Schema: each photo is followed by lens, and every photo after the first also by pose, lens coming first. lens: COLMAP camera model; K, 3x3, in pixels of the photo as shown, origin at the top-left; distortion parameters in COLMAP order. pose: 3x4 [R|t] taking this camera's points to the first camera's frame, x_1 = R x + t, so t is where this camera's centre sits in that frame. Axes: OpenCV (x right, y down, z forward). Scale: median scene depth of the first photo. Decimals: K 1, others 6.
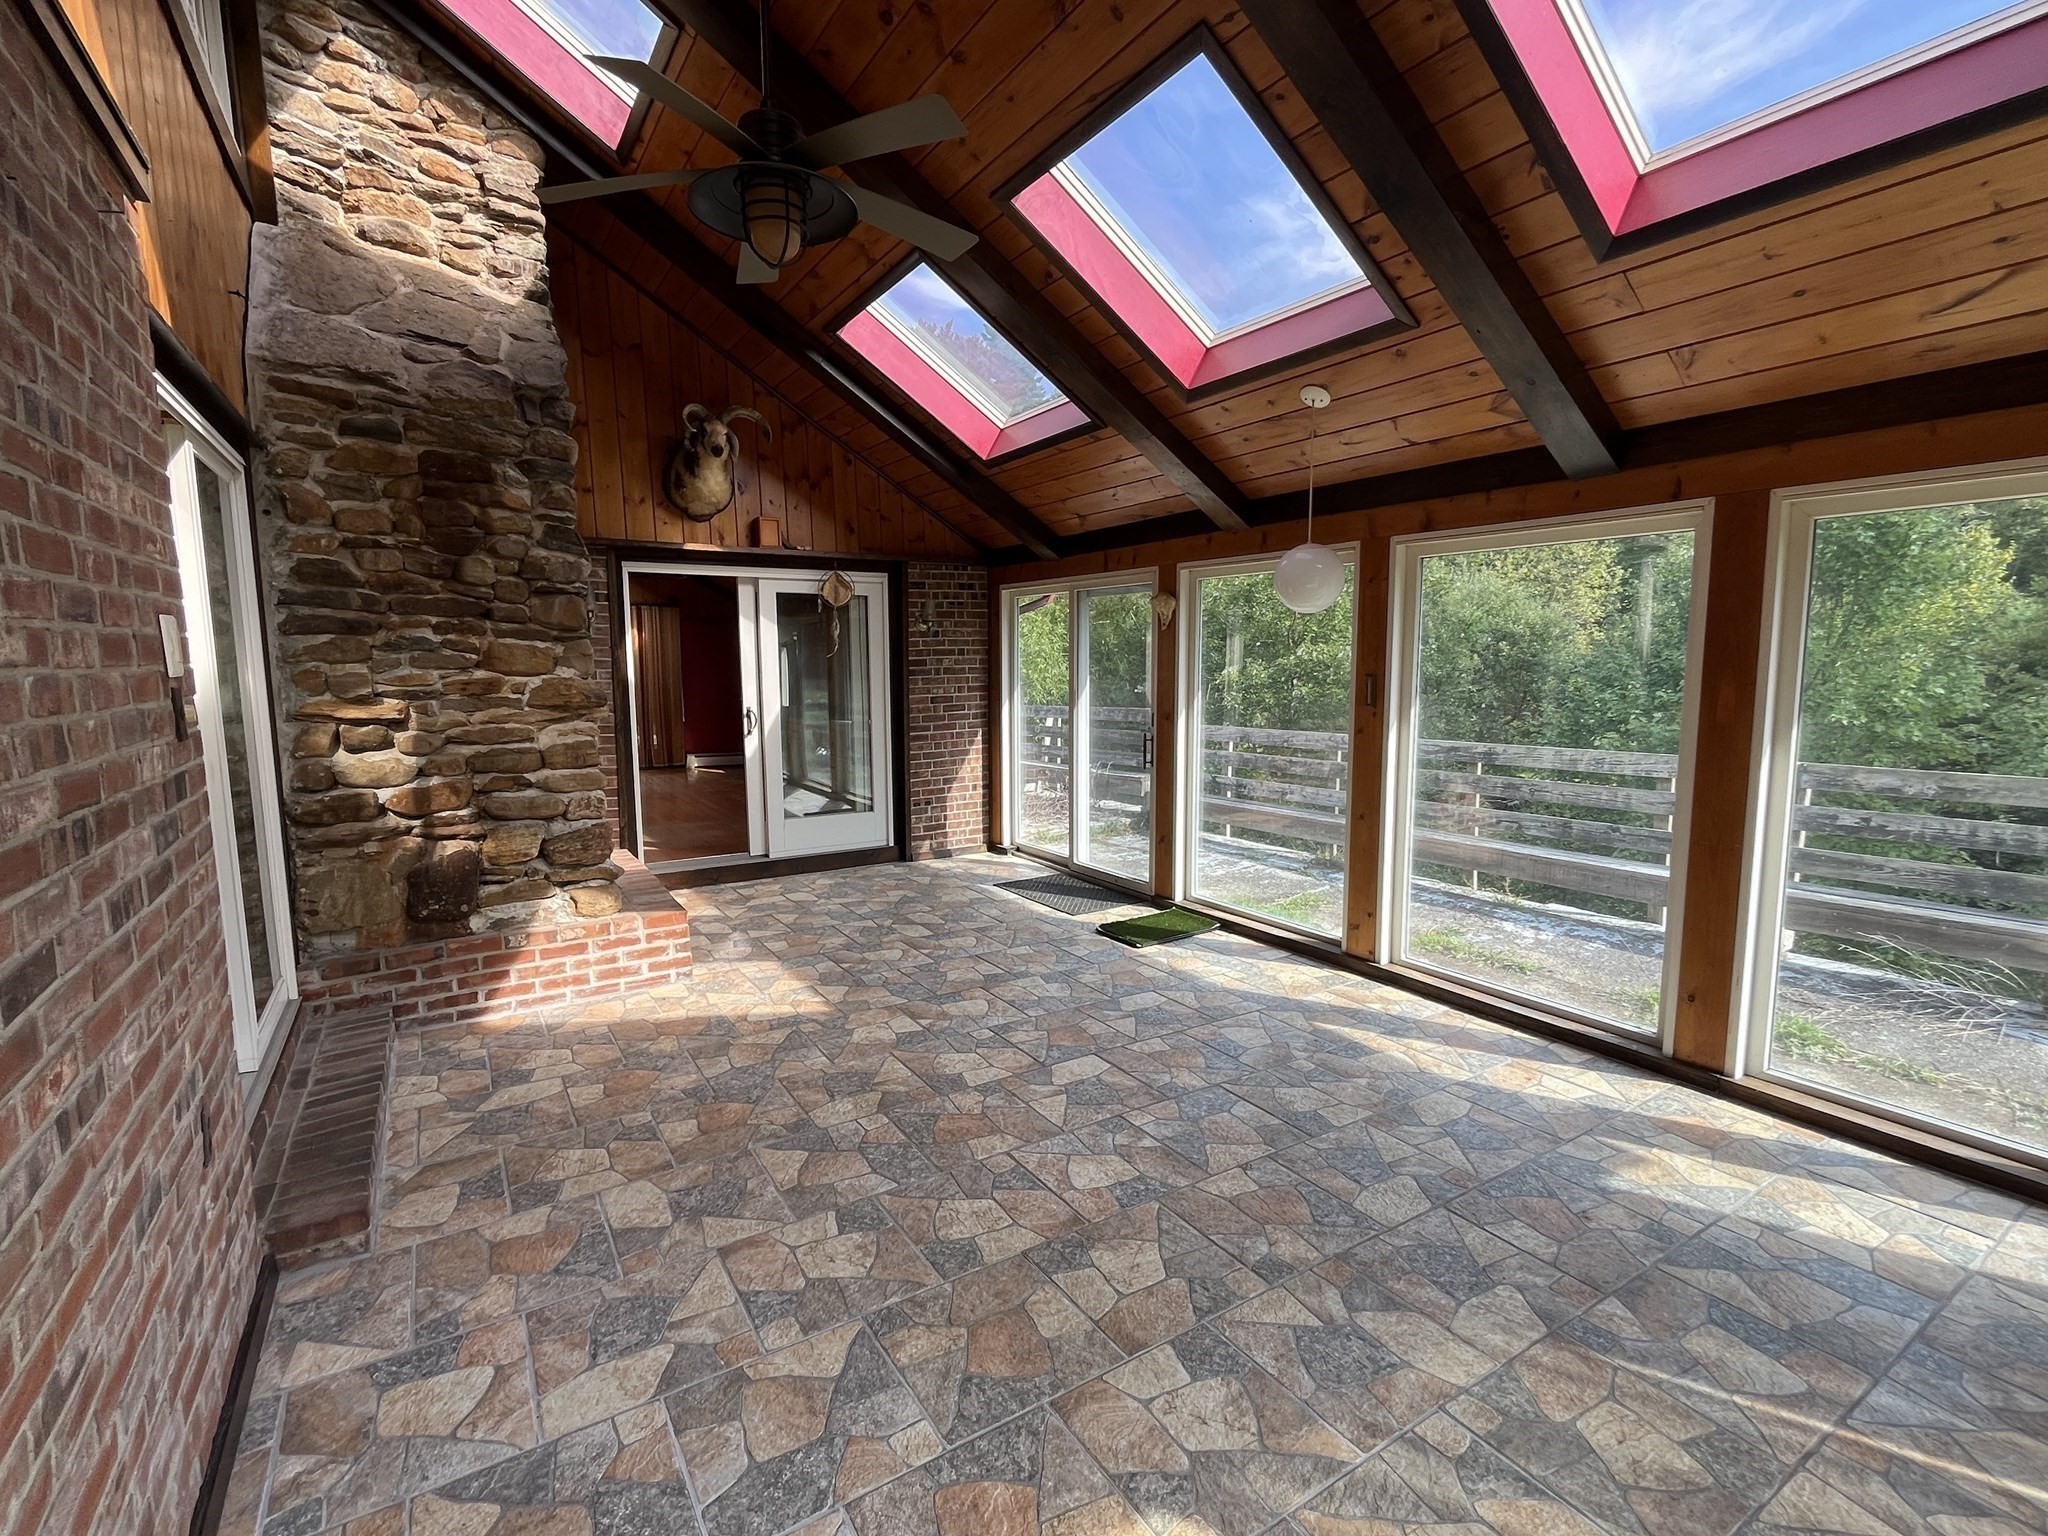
lens RADIAL K [[928.6, 0, 1020.7], [0, 928.6, 777.9], [0, 0, 1]] dist [-0.005809, -0.000091]
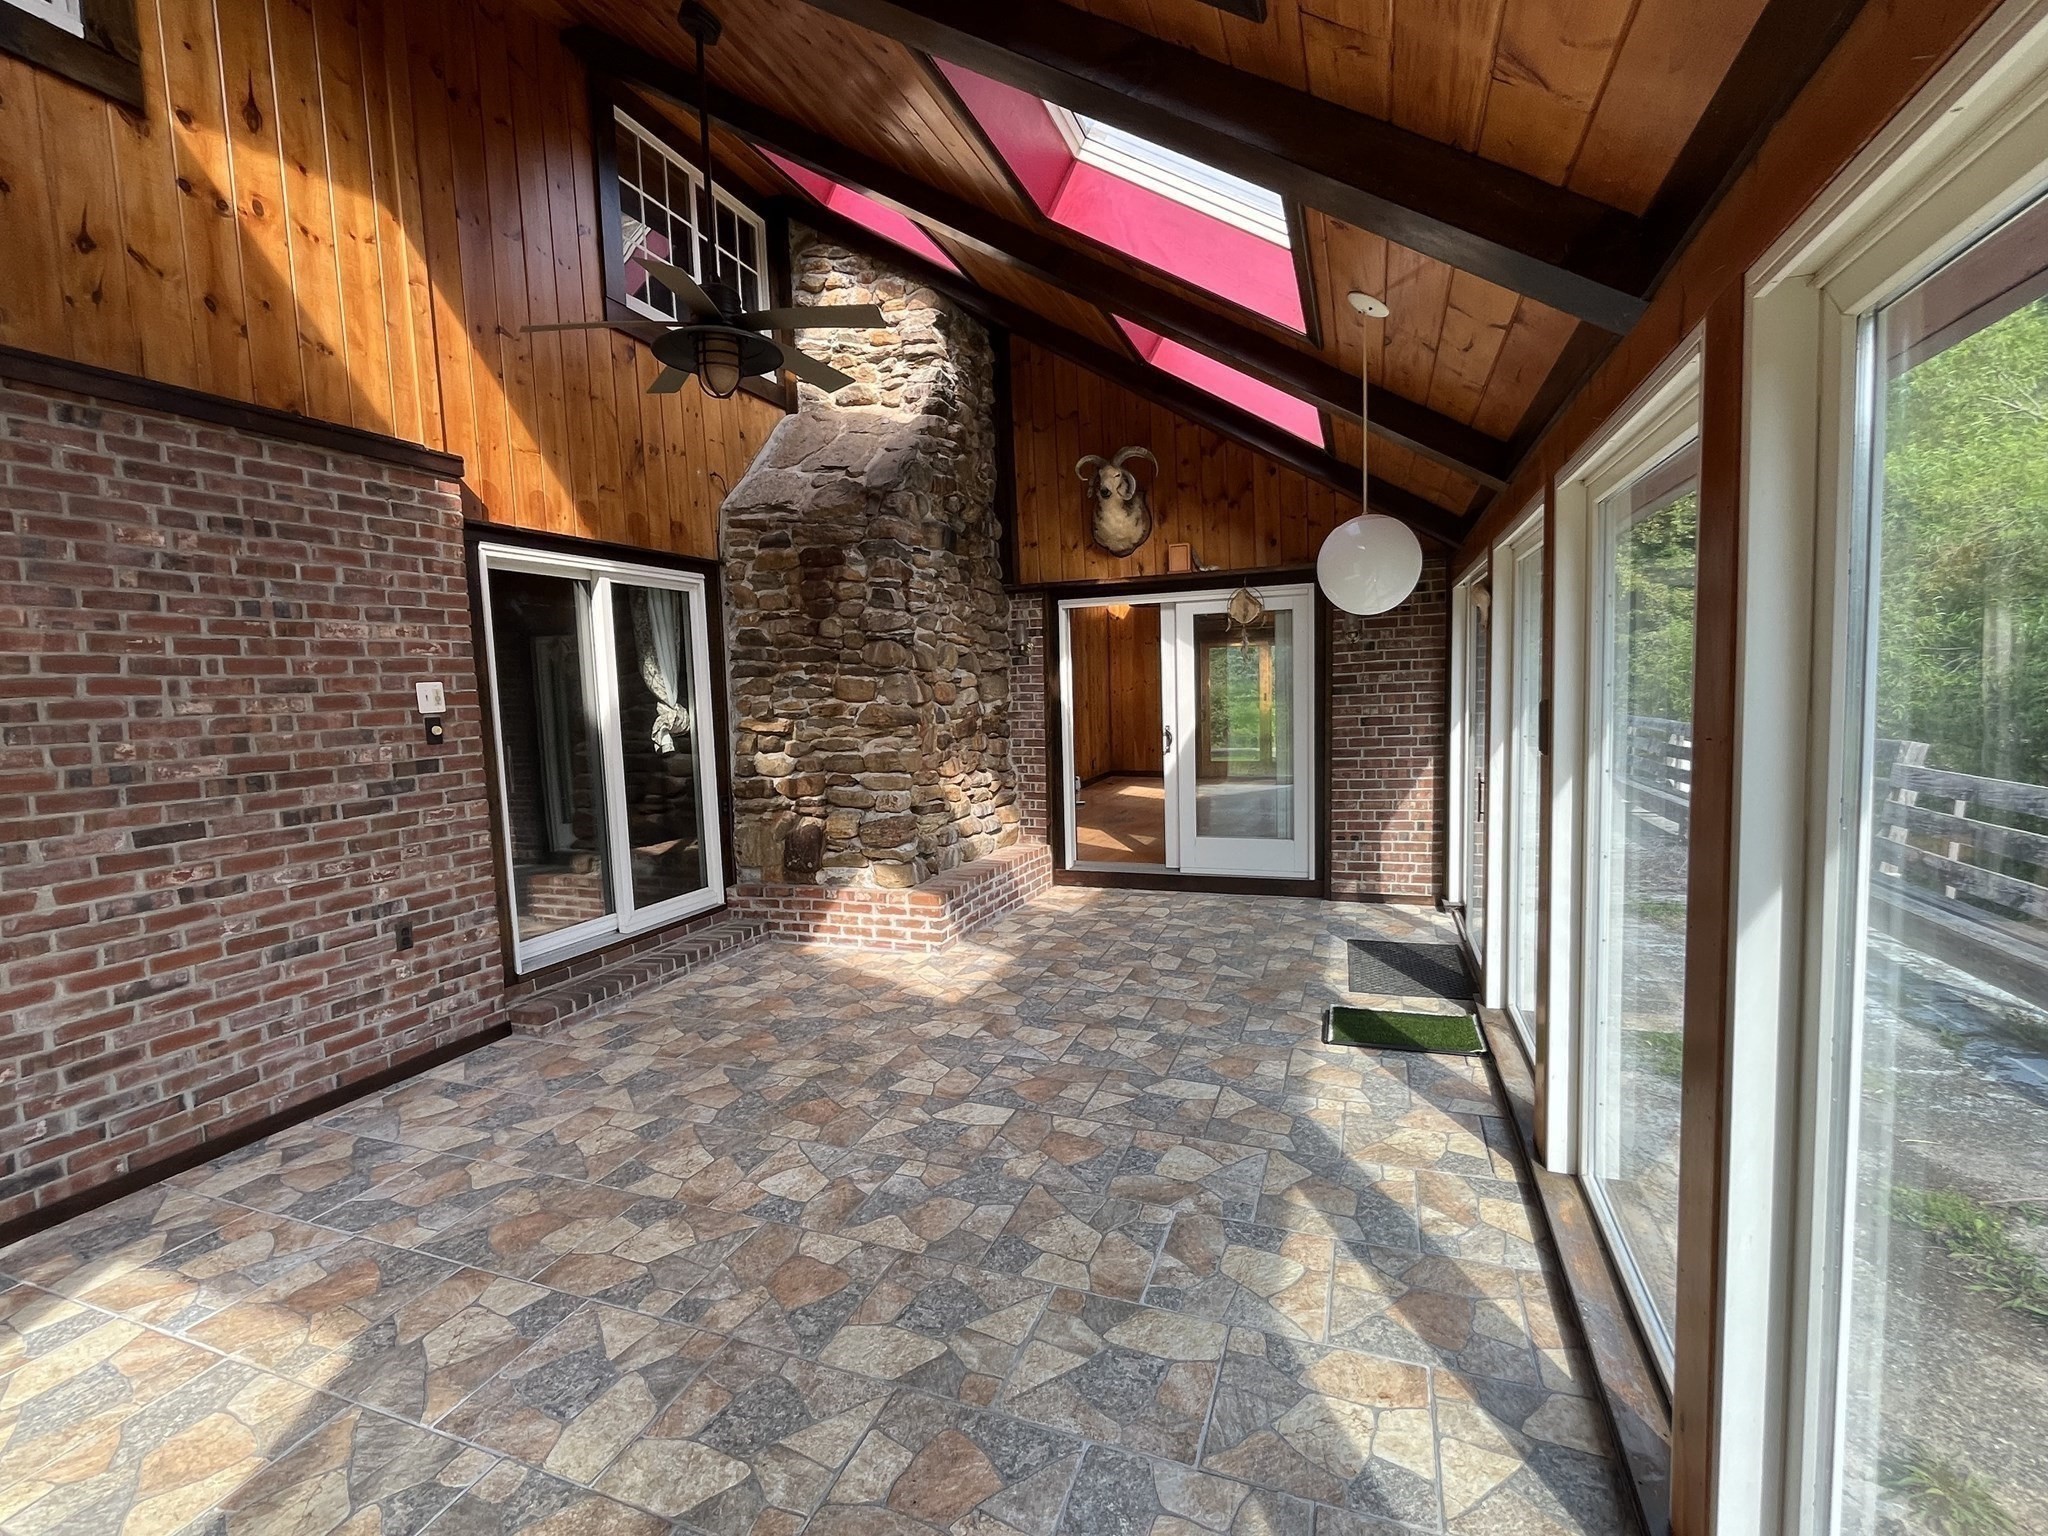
lens RADIAL K [[928.6, 0, 1020.7], [0, 928.6, 777.9], [0, 0, 1]] dist [-0.005809, -0.000091]
pose [[0.605929, 0.065363, -0.792829, 0.709075], [-0.071856, 0.997042, 0.027281, -0.054685], [0.792267, 0.040439, 0.608833, 0.371366]]
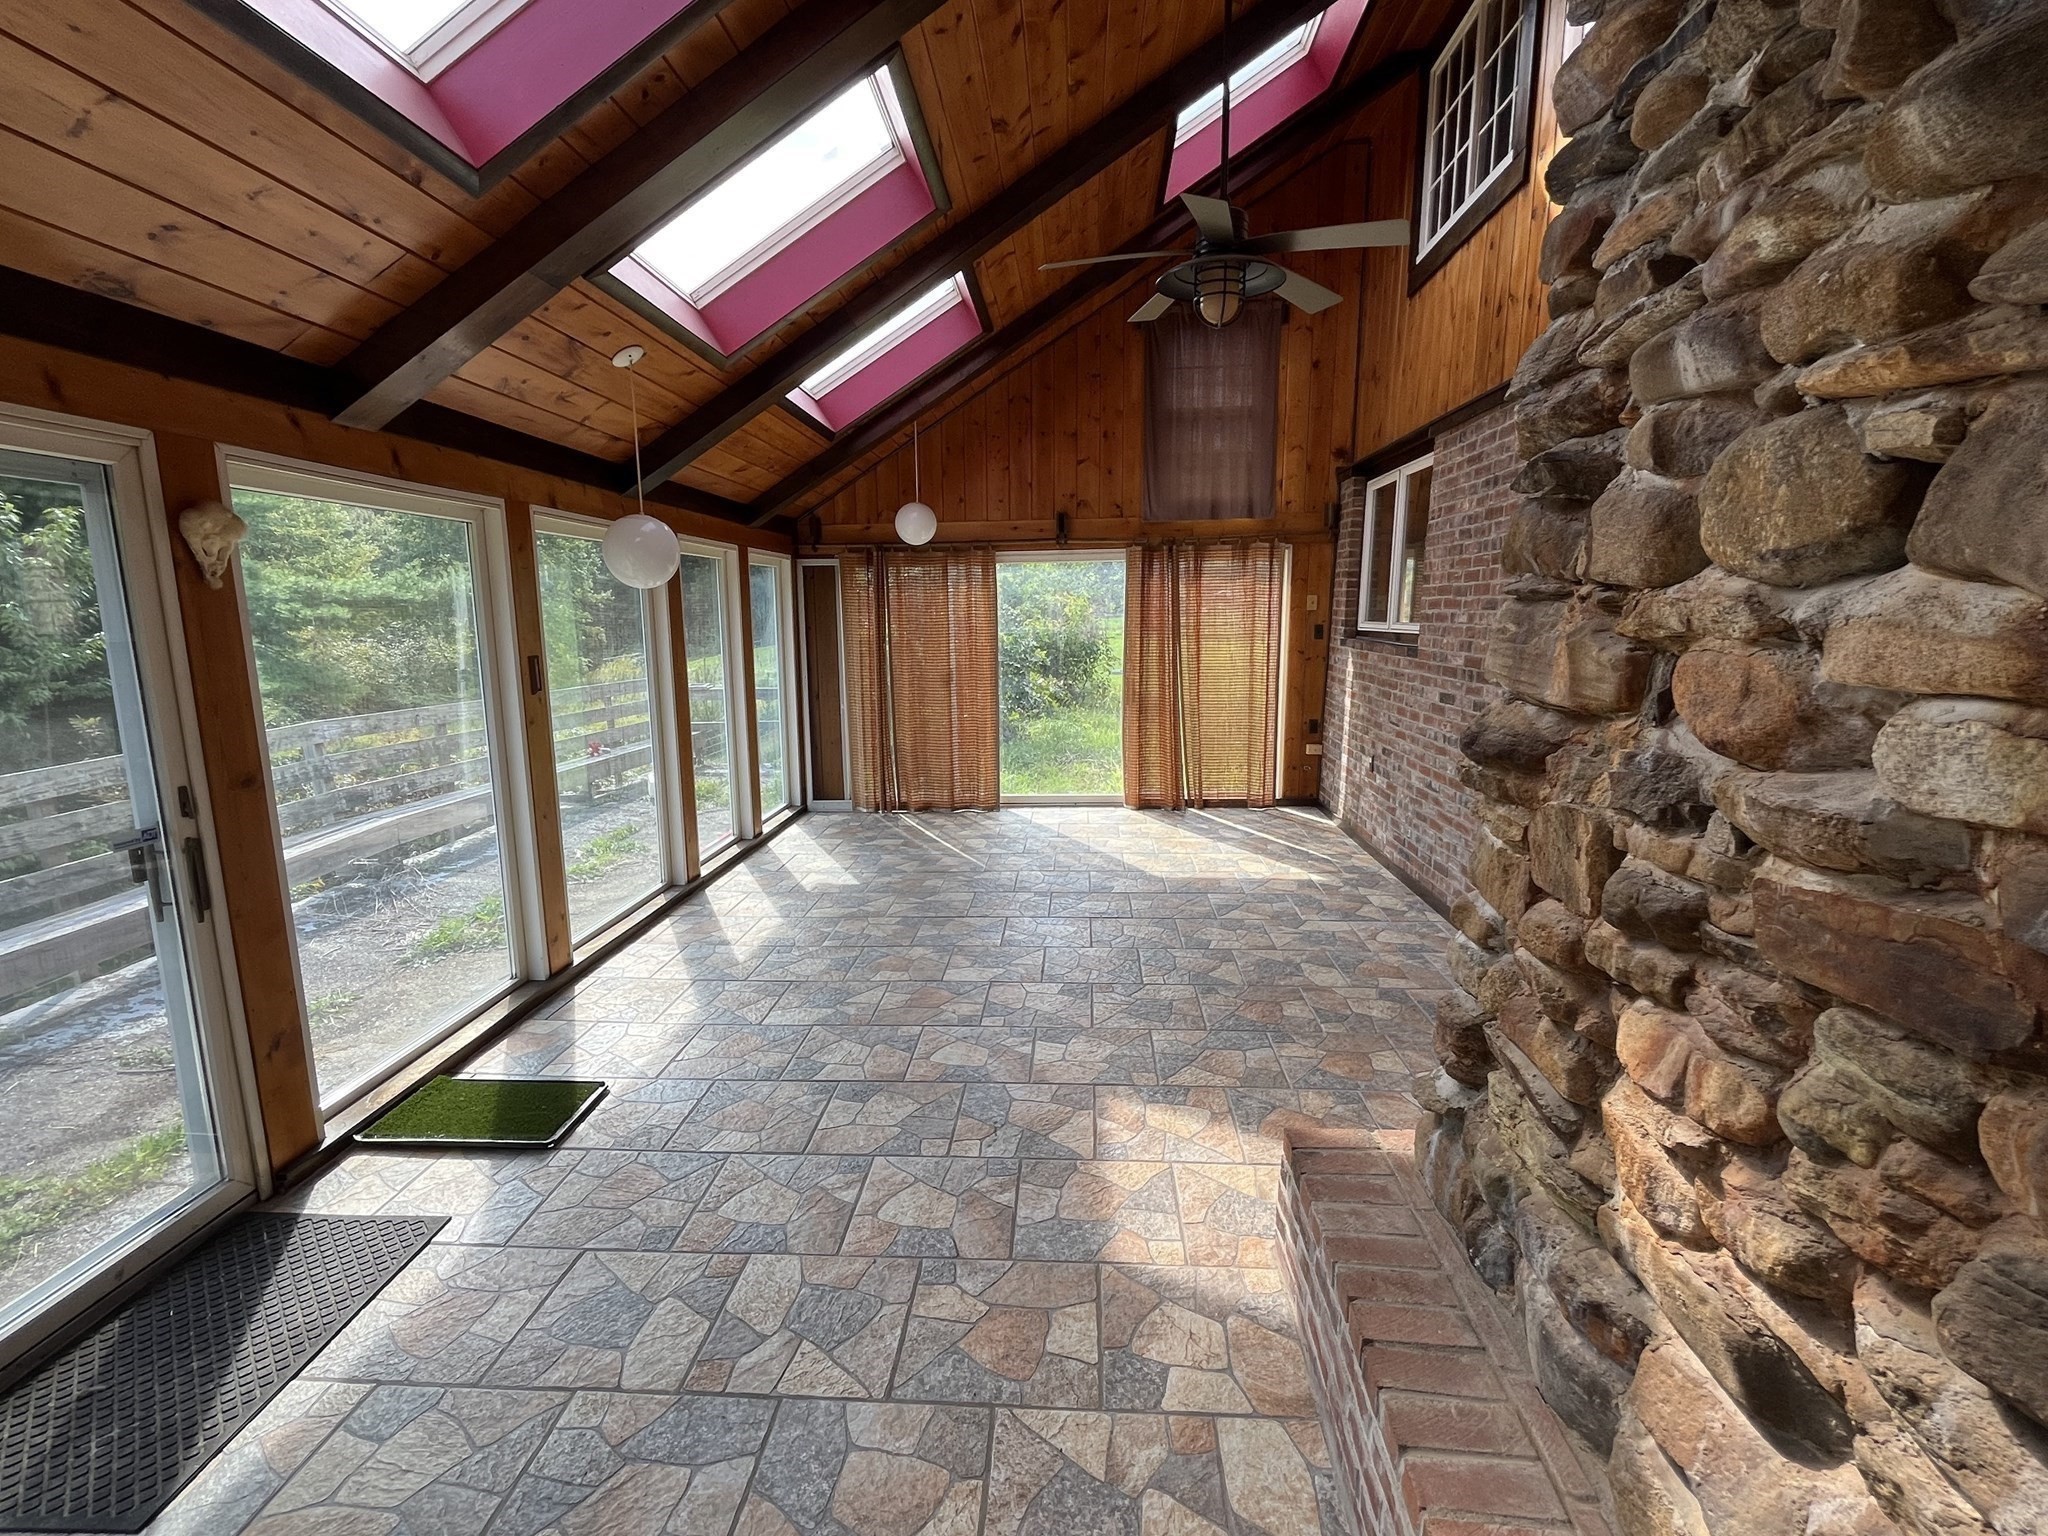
lens RADIAL K [[941.8, 0, 1020.9], [0, 941.8, 773.5], [0, 0, 1]] dist [-0.008719, -0.000010]
pose [[-0.810012, -0.088054, 0.579764, -0.573716], [0.087355, 0.959513, 0.267777, -0.219418], [-0.579870, 0.267548, -0.769525, 1.562955]]
